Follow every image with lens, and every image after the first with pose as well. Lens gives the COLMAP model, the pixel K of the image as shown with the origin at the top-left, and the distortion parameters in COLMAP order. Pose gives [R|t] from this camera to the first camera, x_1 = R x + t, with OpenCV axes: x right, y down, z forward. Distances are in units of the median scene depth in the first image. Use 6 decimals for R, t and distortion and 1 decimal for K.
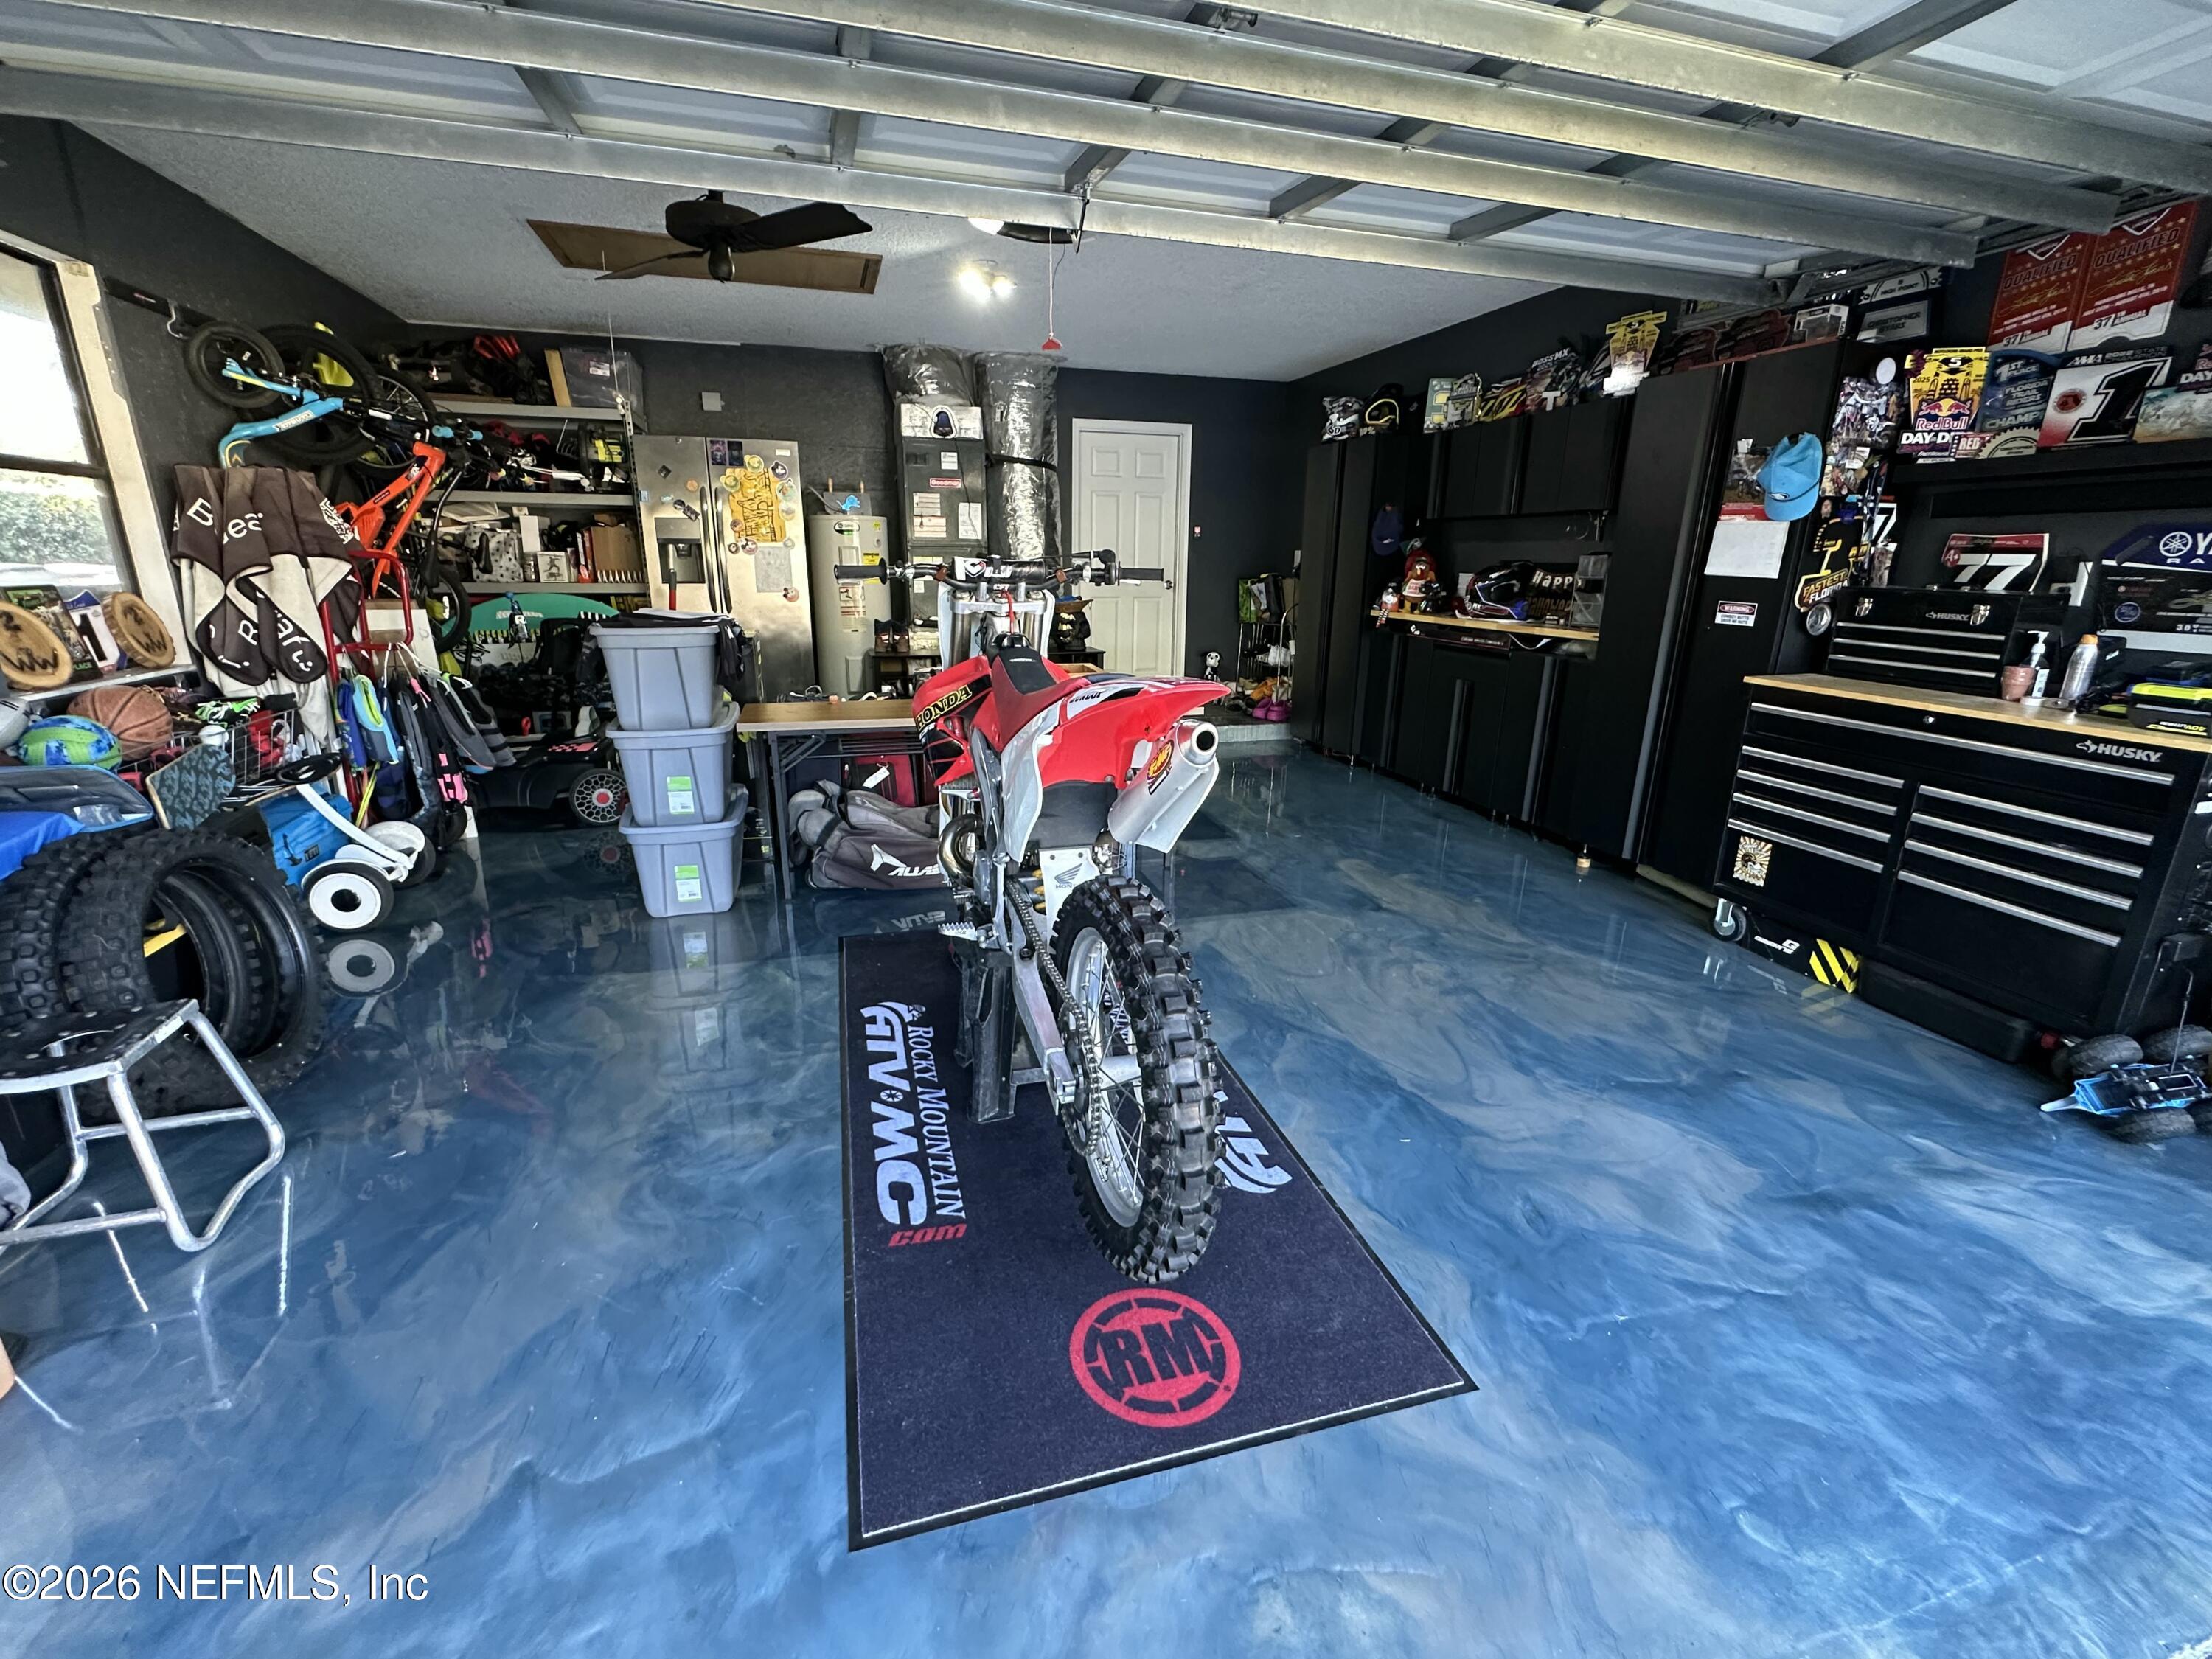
lens RADIAL K [[939.9, 0, 1106.0], [0, 939.9, 829.5], [0, 0, 1]] dist [0.000208, -0.000484]
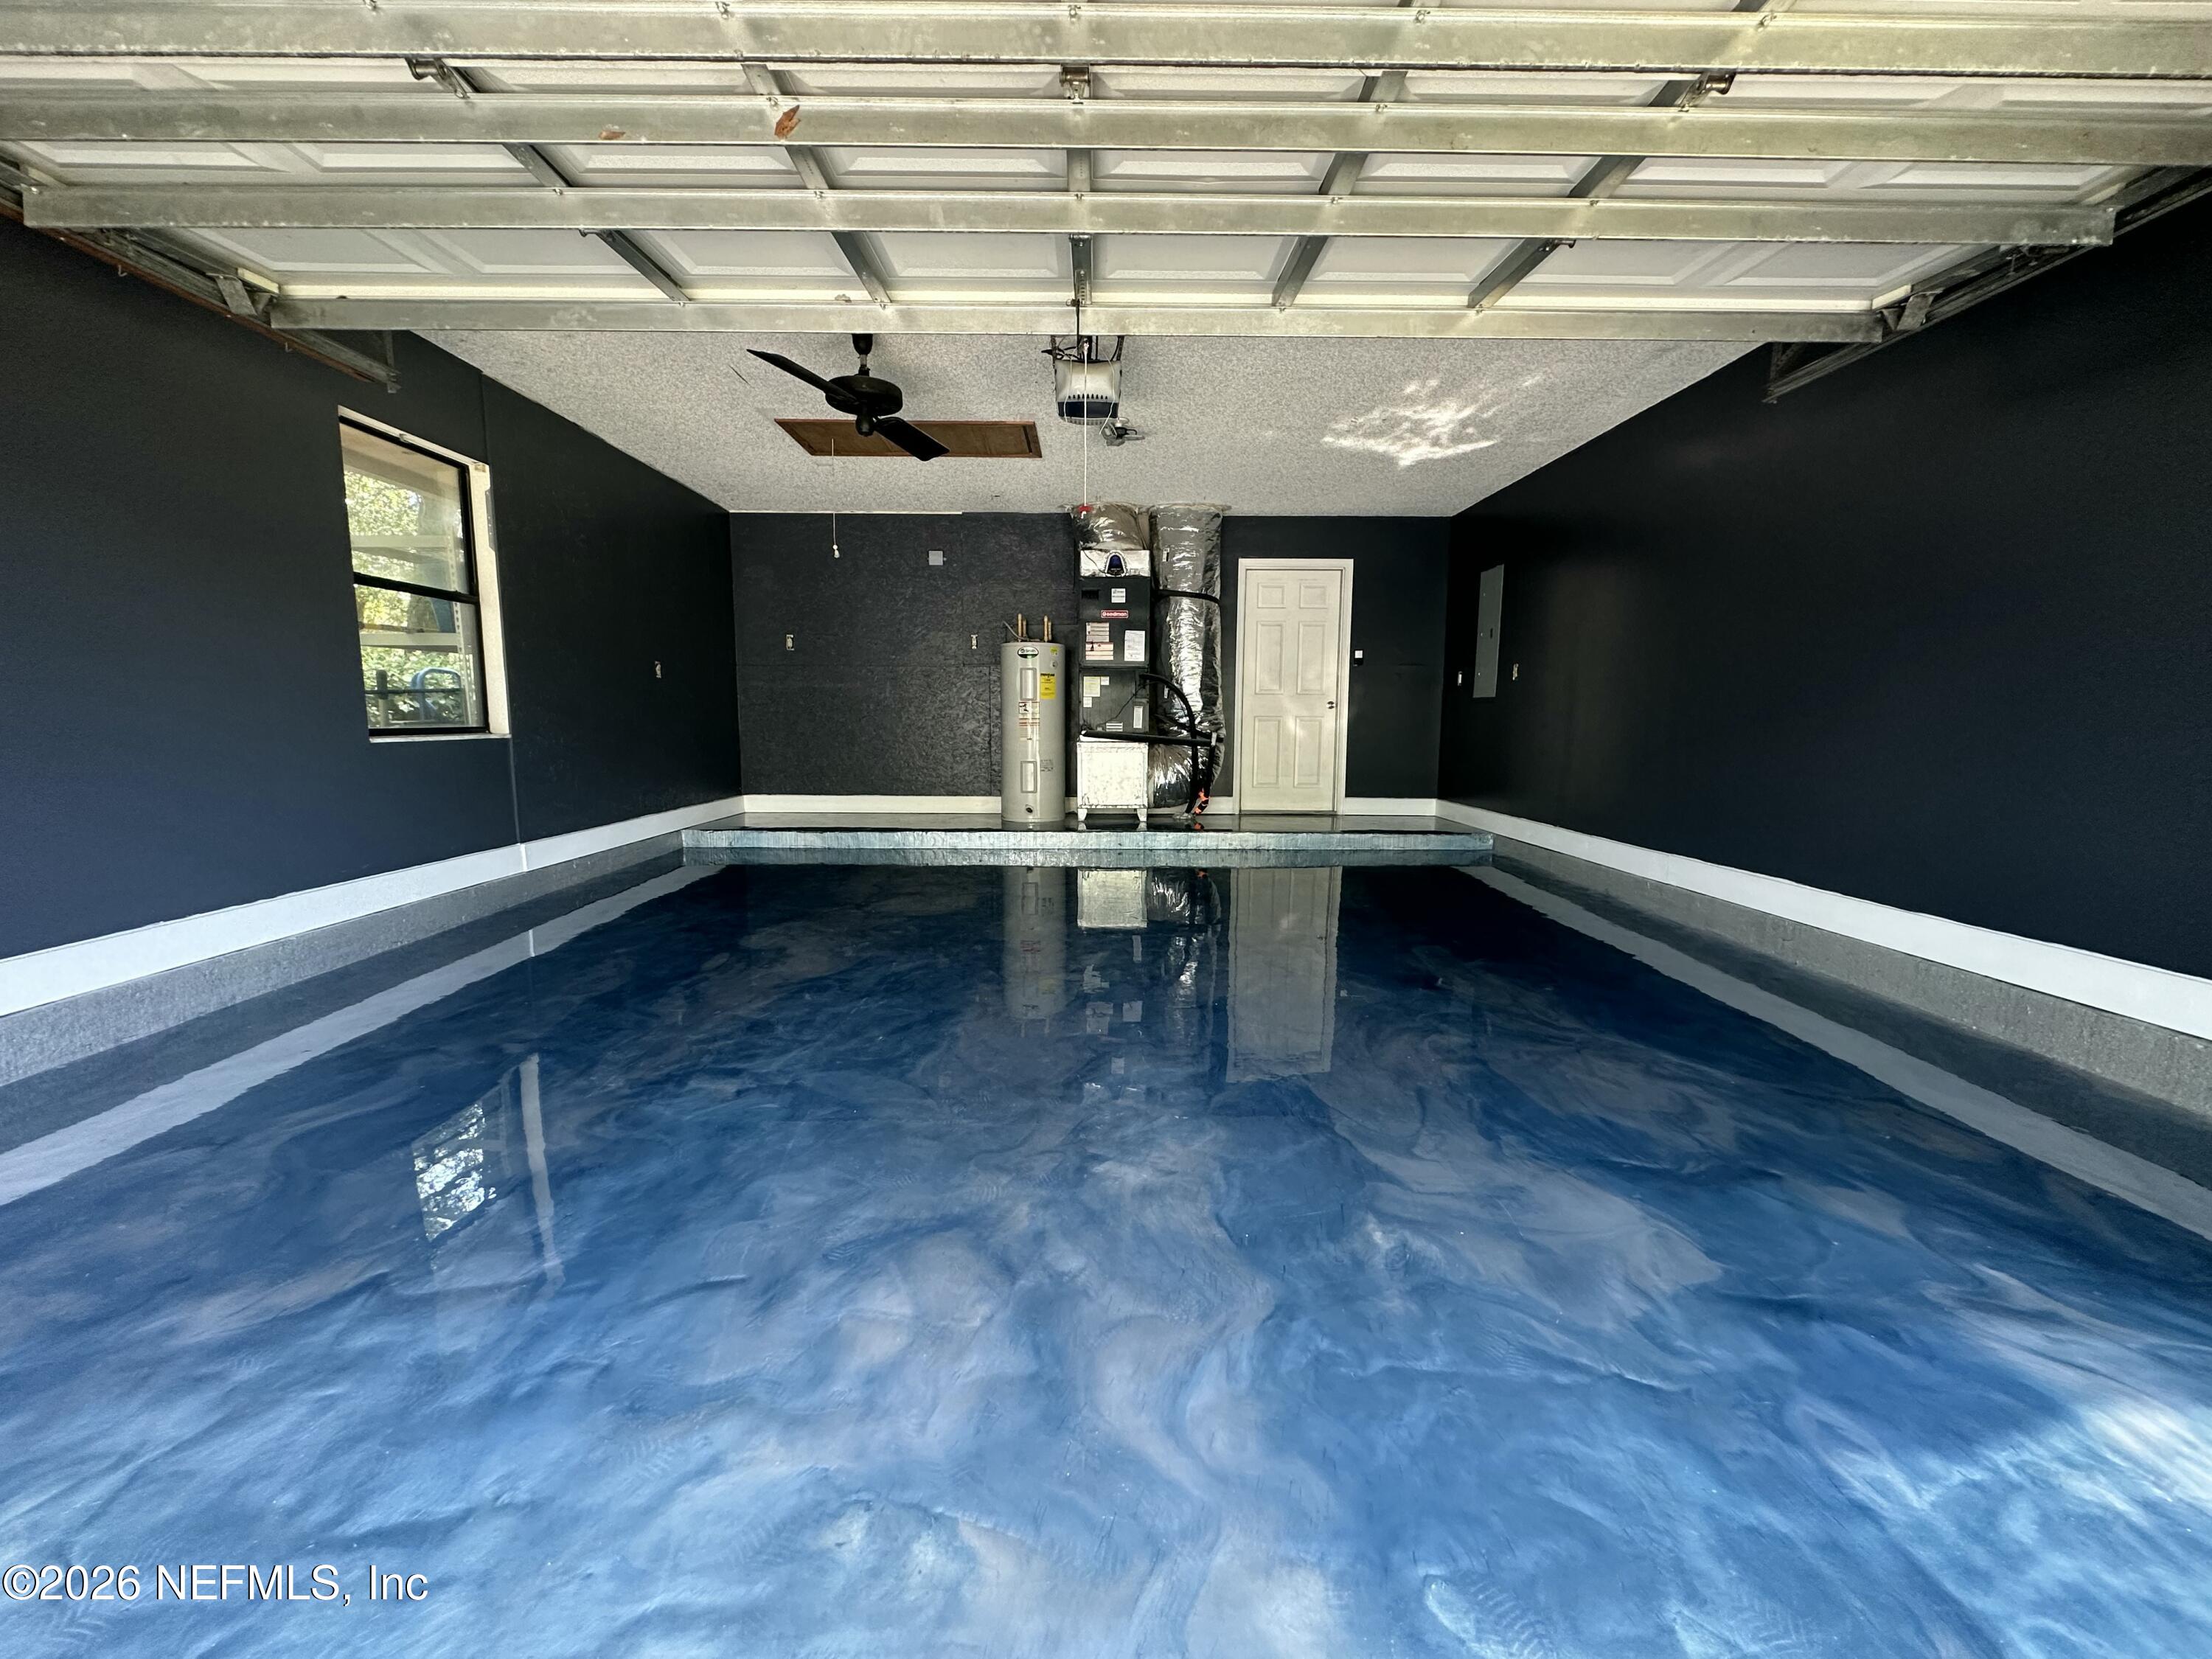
lens RADIAL K [[879.5, 0, 1106.0], [0, 879.5, 829.5], [0, 0, 1]] dist [-0.001188, -0.000055]
pose [[0.959252, 0.030648, -0.280885, 0.256404], [-0.073886, 0.986718, -0.144668, 0.092794], [0.272721, 0.159526, 0.948775, 0.041616]]
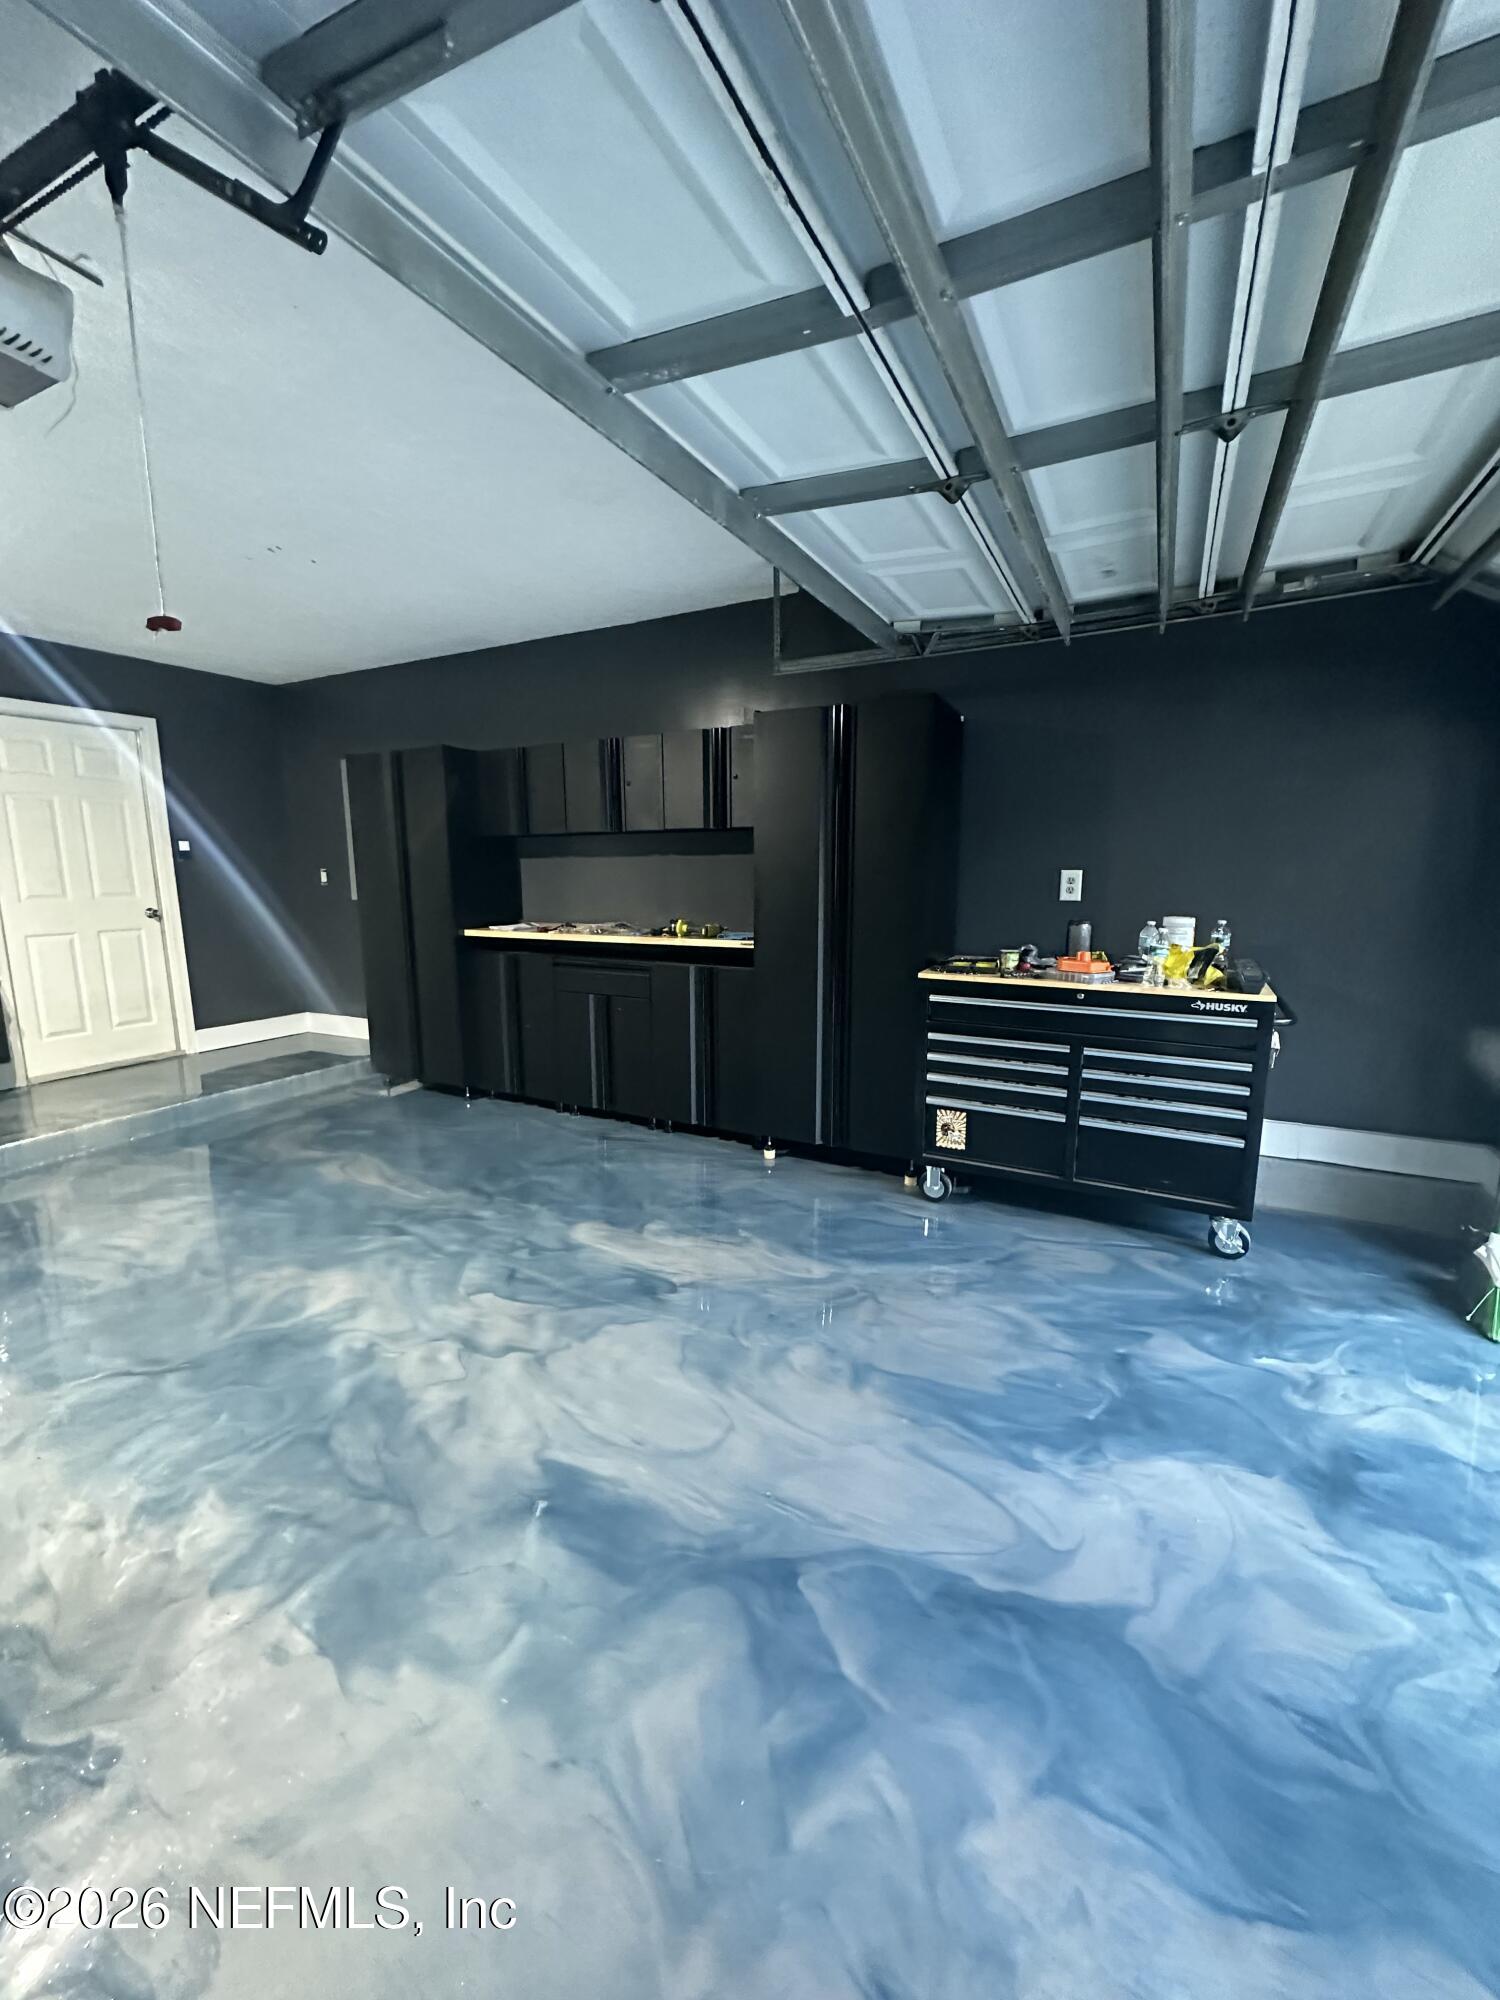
lens RADIAL K [[795.2, 0, 750.0], [0, 795.2, 1000.0], [0, 0, 1]] dist [-0.001188, -0.000055]
pose [[0.698747, -0.132766, 0.702940, -0.144326], [0.214381, 0.976328, -0.028701, -0.149693], [-0.682490, 0.170752, 0.710669, 0.471586]]
